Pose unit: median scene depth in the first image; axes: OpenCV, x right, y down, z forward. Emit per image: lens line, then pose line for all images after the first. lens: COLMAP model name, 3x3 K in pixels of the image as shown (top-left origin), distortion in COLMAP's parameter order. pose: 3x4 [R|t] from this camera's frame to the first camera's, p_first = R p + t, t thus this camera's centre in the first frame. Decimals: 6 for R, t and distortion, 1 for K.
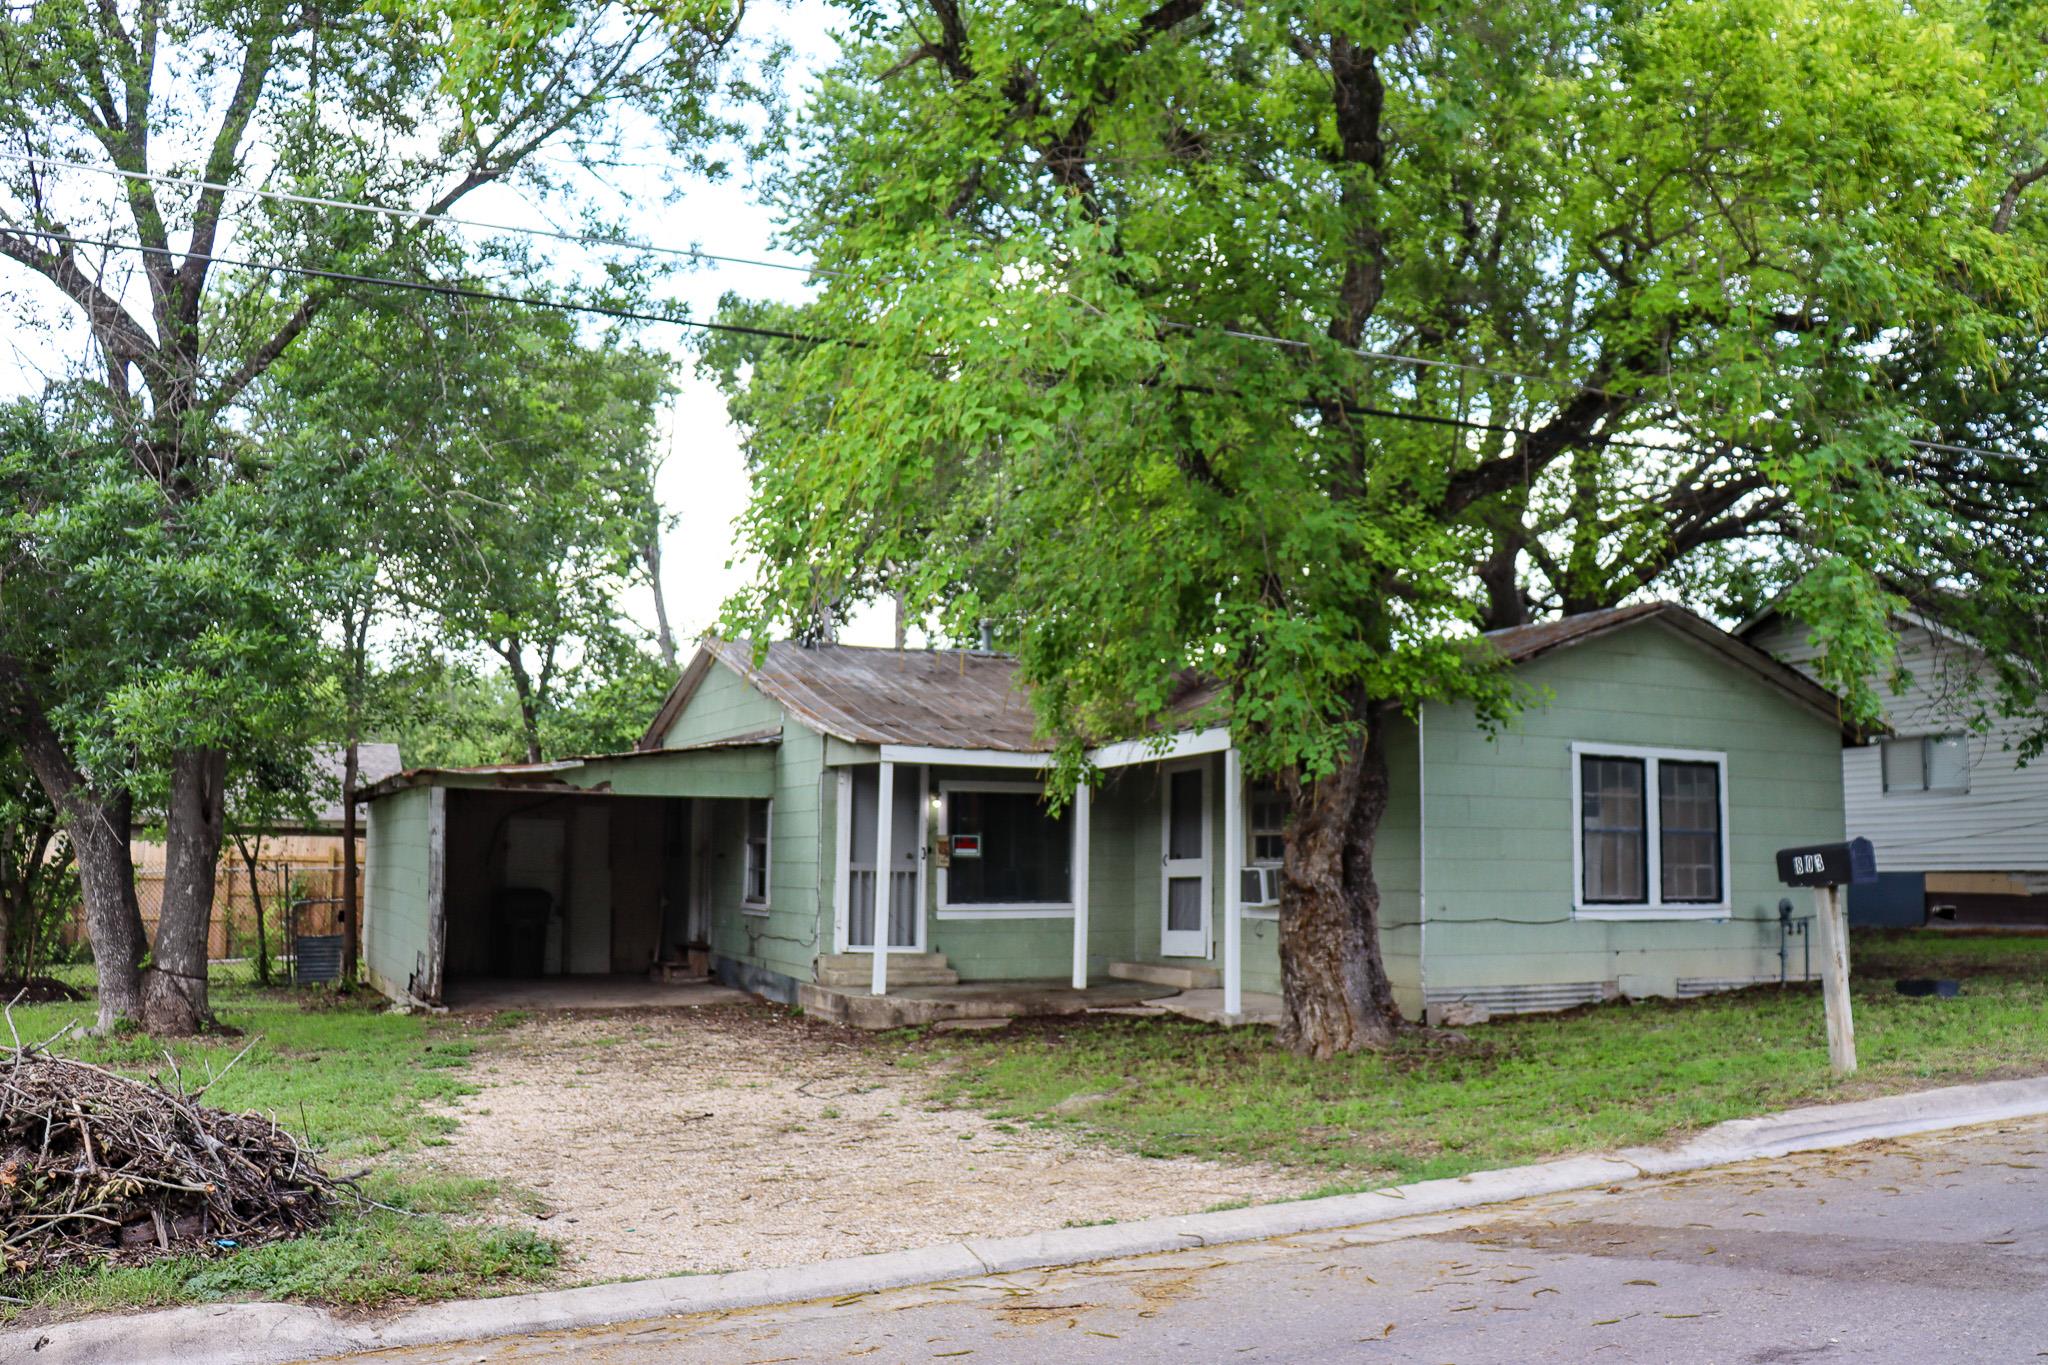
lens RADIAL K [[1688.0, 0, 1024.0], [0, 1688.0, 682.5], [0, 0, 1]] dist [-0.164088, 0.118387]
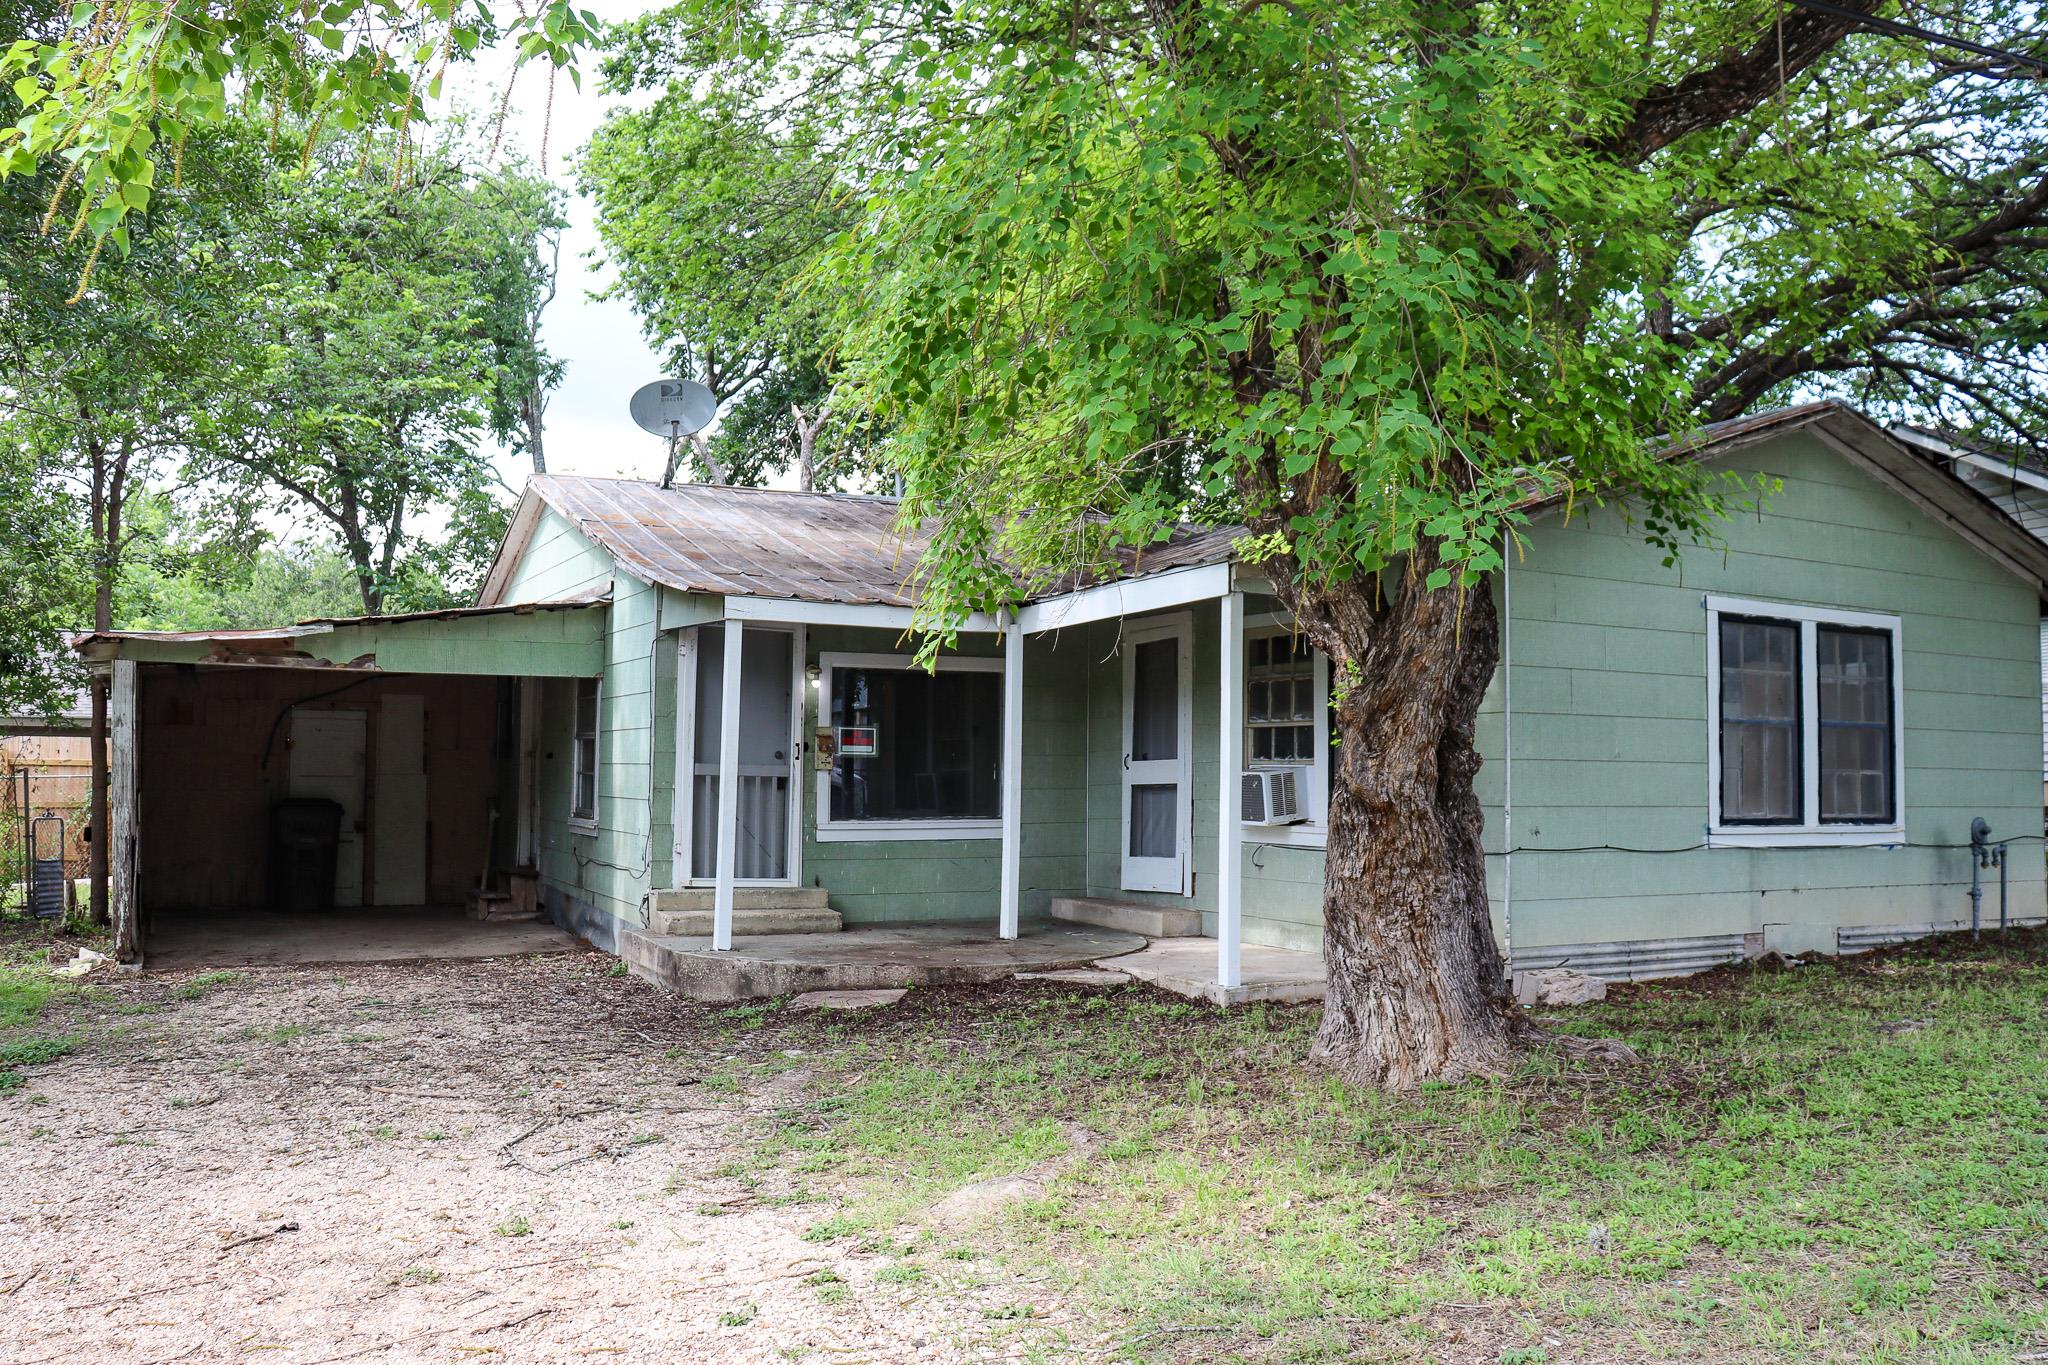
lens RADIAL K [[1688.0, 0, 1024.0], [0, 1688.0, 682.5], [0, 0, 1]] dist [-0.164088, 0.118387]
pose [[0.999601, 0.002372, 0.028157, 0.019265], [-0.003928, 0.998461, 0.055320, 0.032880], [-0.027983, -0.055408, 0.998072, 0.287744]]
